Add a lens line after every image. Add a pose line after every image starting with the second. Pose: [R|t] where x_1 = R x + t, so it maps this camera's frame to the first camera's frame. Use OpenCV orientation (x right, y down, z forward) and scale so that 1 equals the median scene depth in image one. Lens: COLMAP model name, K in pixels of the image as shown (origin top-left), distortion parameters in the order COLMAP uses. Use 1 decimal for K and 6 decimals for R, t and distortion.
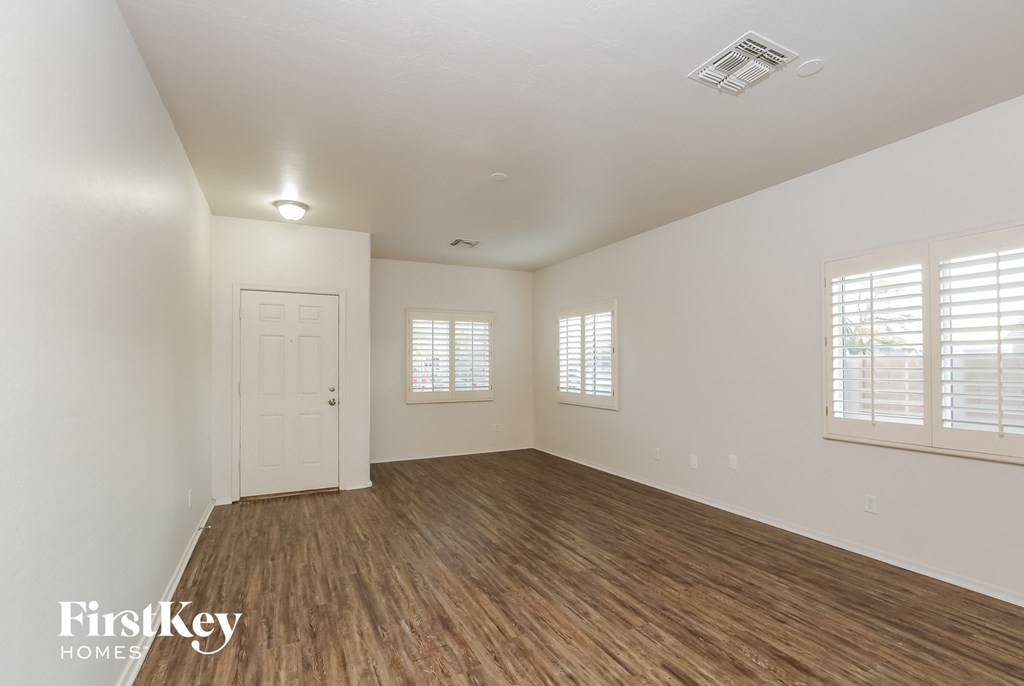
lens RADIAL K [[466.0, 0, 512.5], [0, 466.0, 350.9], [0, 0, 1]] dist [-0.009069, 0.001282]
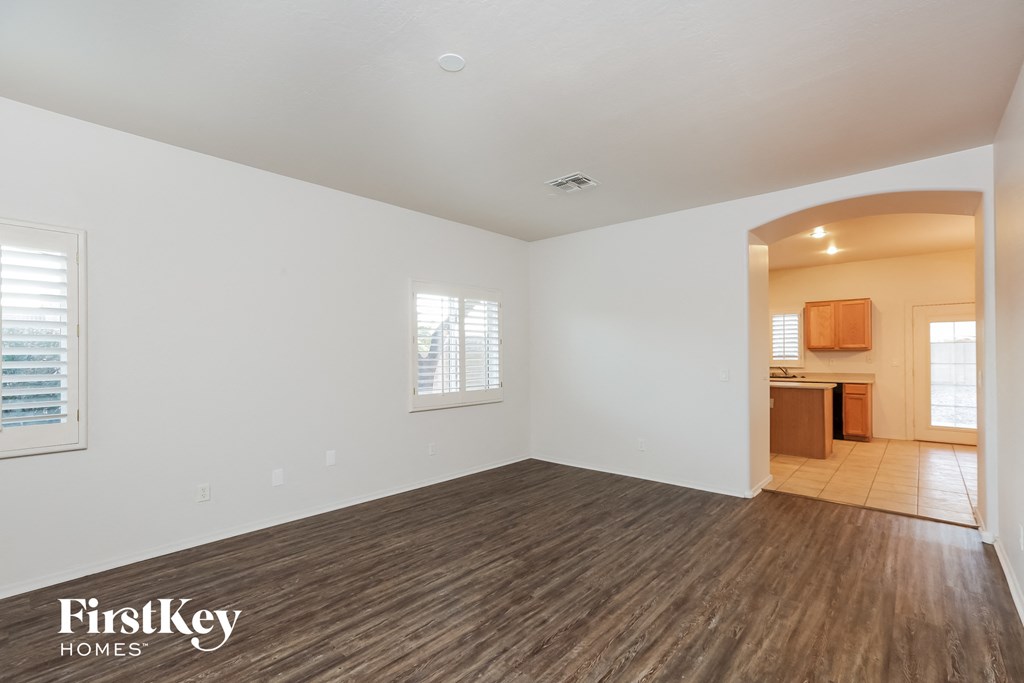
lens RADIAL K [[466.0, 0, 511.5], [0, 466.0, 346.8], [0, 0, 1]] dist [-0.009069, 0.001282]
pose [[-0.377240, 0.030410, 0.925616, -0.788745], [-0.020834, 0.998929, -0.041310, 0.055555], [-0.925881, -0.034868, -0.376202, 1.423754]]
